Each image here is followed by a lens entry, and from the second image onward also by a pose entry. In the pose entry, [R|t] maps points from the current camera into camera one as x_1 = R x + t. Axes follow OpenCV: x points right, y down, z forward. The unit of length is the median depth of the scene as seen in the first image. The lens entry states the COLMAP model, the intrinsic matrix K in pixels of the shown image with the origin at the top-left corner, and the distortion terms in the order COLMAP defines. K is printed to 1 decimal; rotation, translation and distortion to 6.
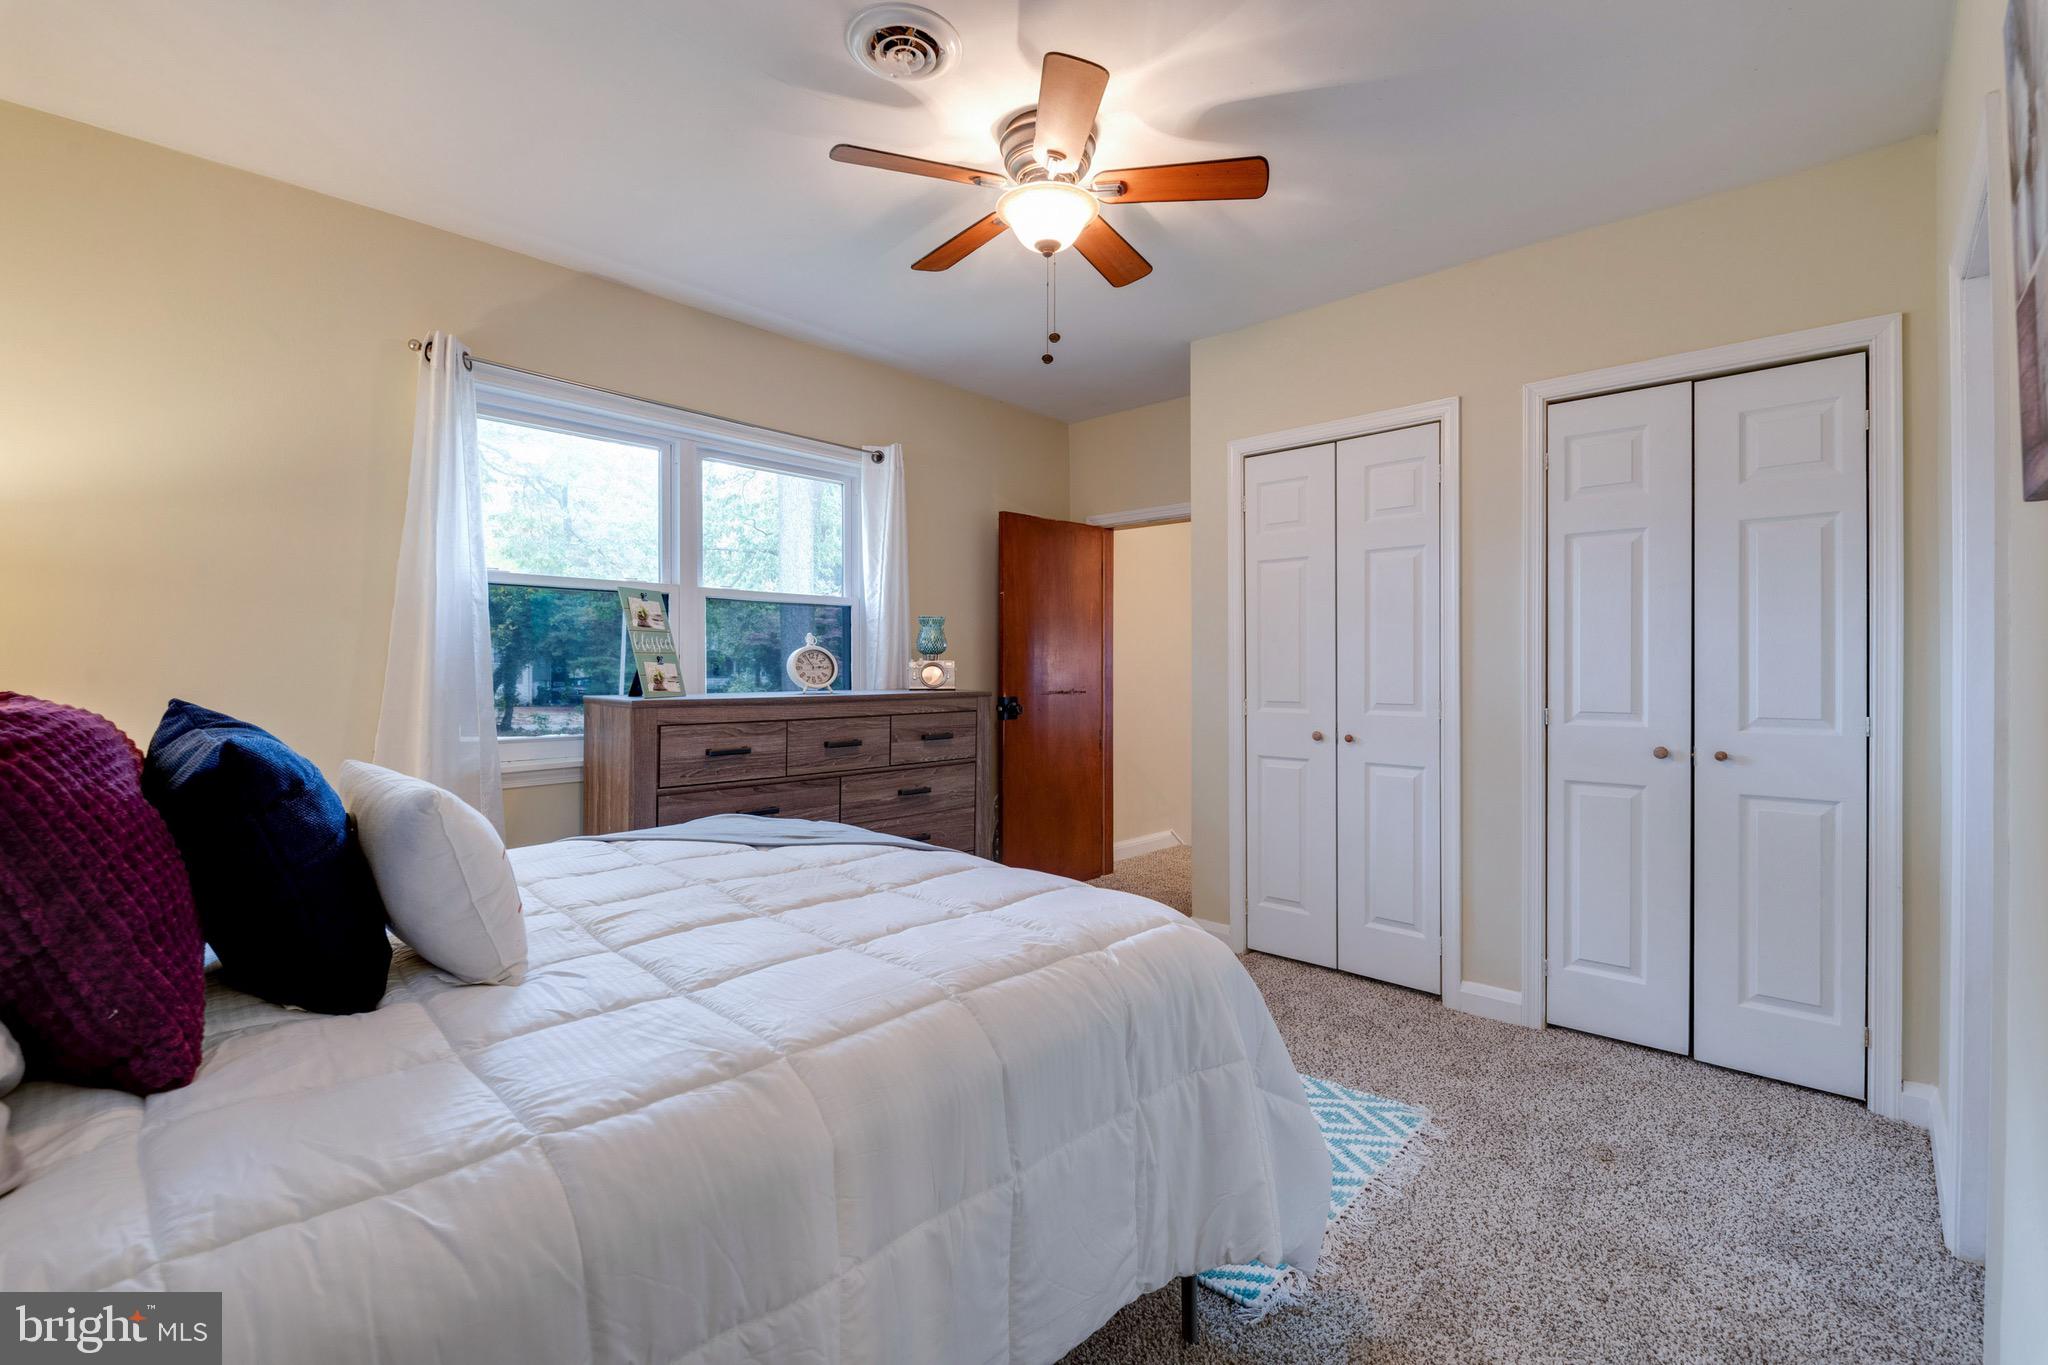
lens RADIAL K [[891.7, 0, 1025.8], [0, 891.7, 672.8], [0, 0, 1]] dist [-0.018133, -0.004639]
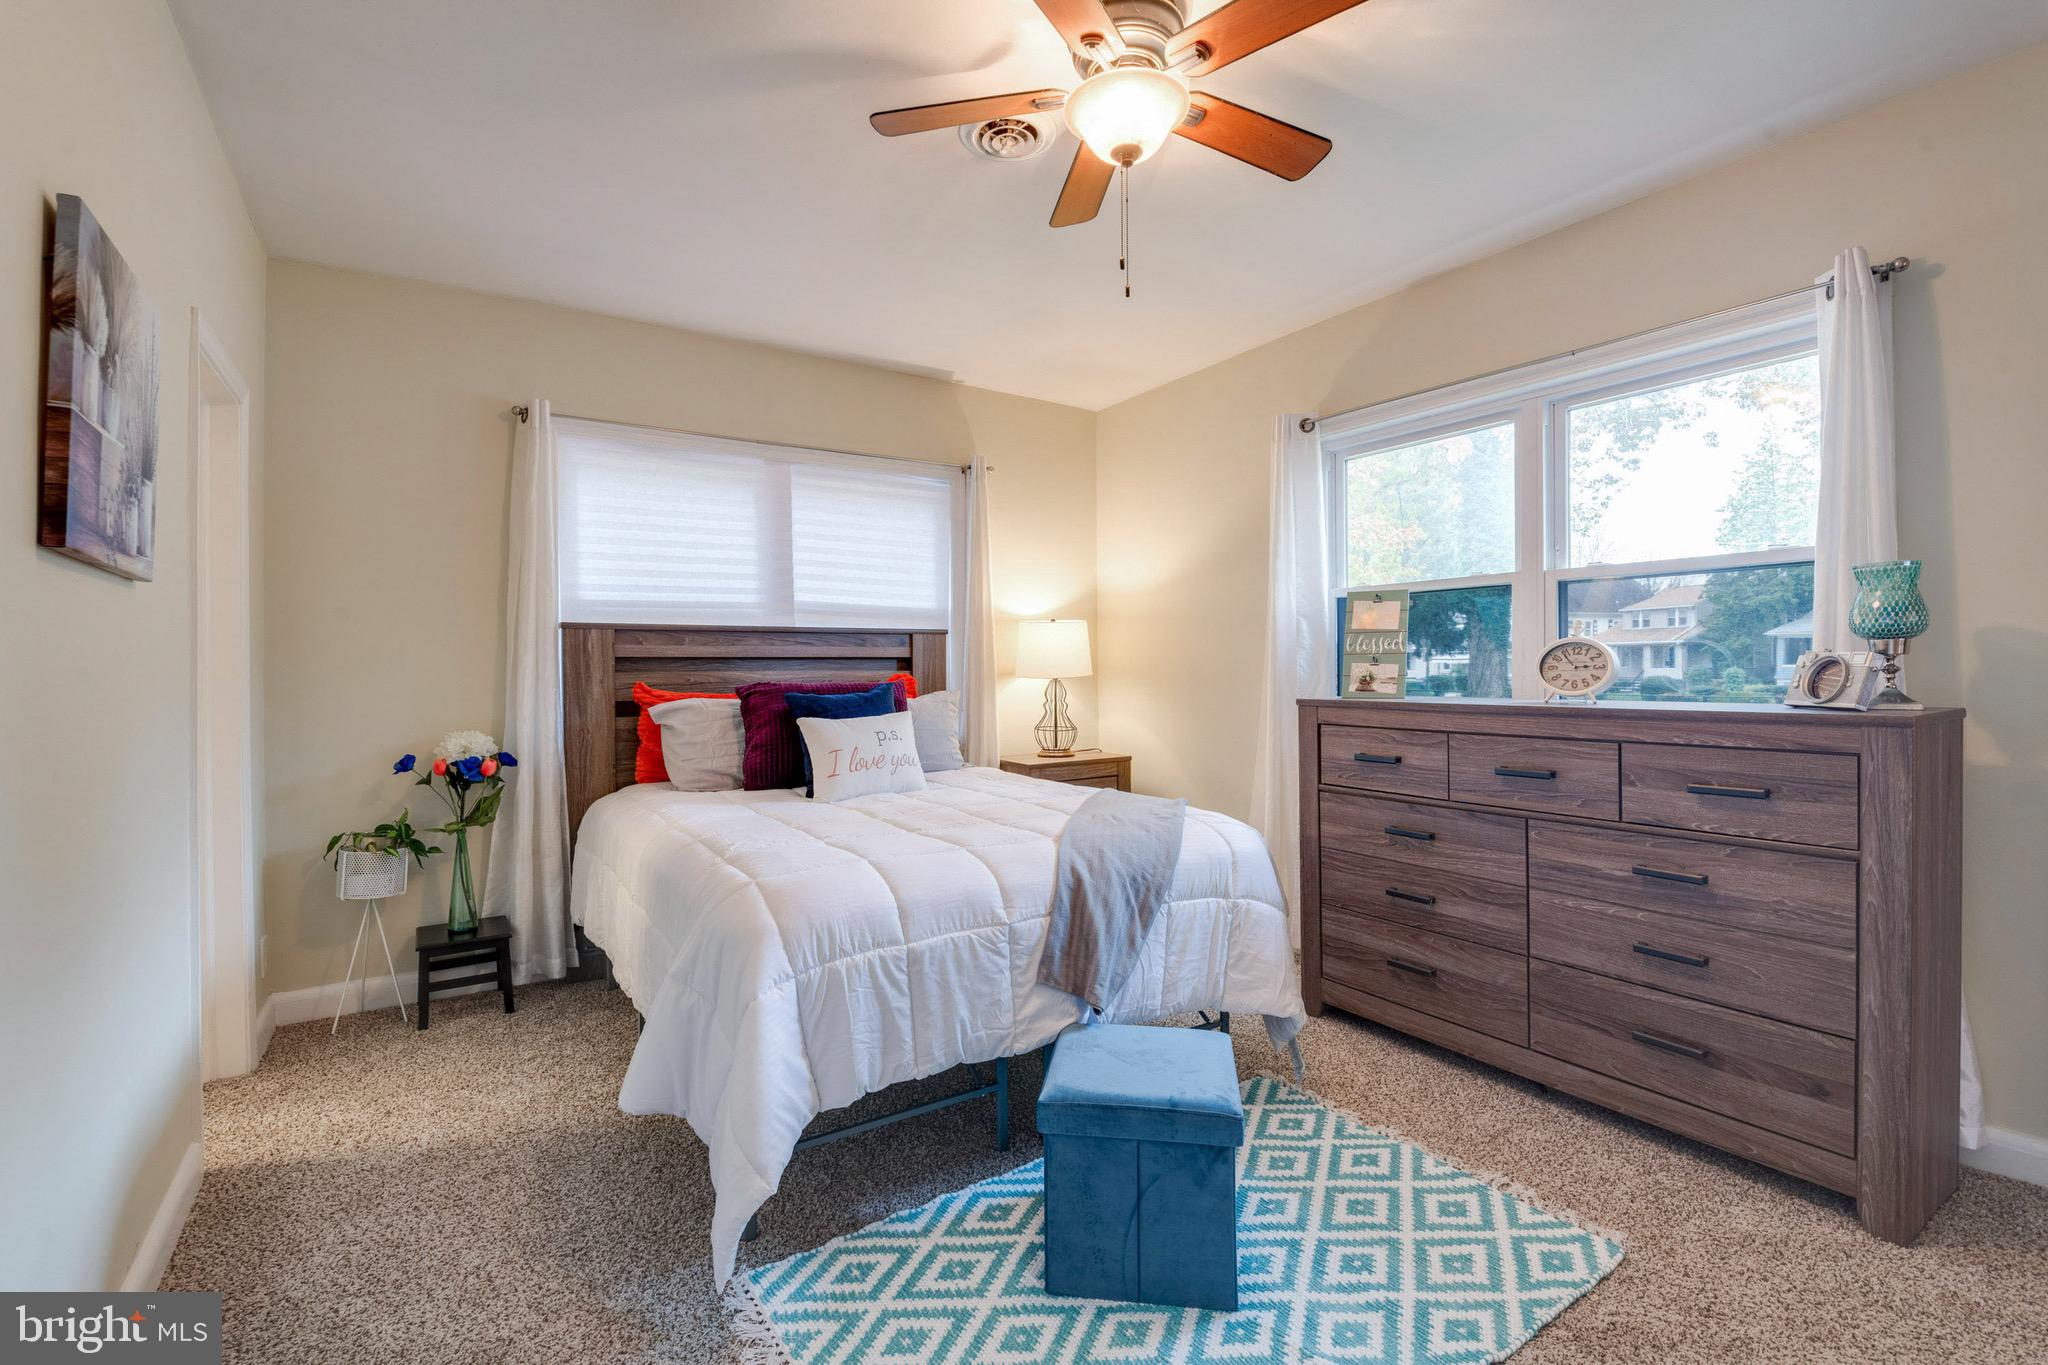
lens RADIAL K [[891.7, 0, 1024.9], [0, 891.7, 668.9], [0, 0, 1]] dist [-0.018133, -0.004639]
pose [[-0.235737, 0.002194, -0.971814, 0.578327], [0.002292, 0.999996, 0.001702, -0.007123], [0.971814, -0.001826, -0.235741, 0.755215]]
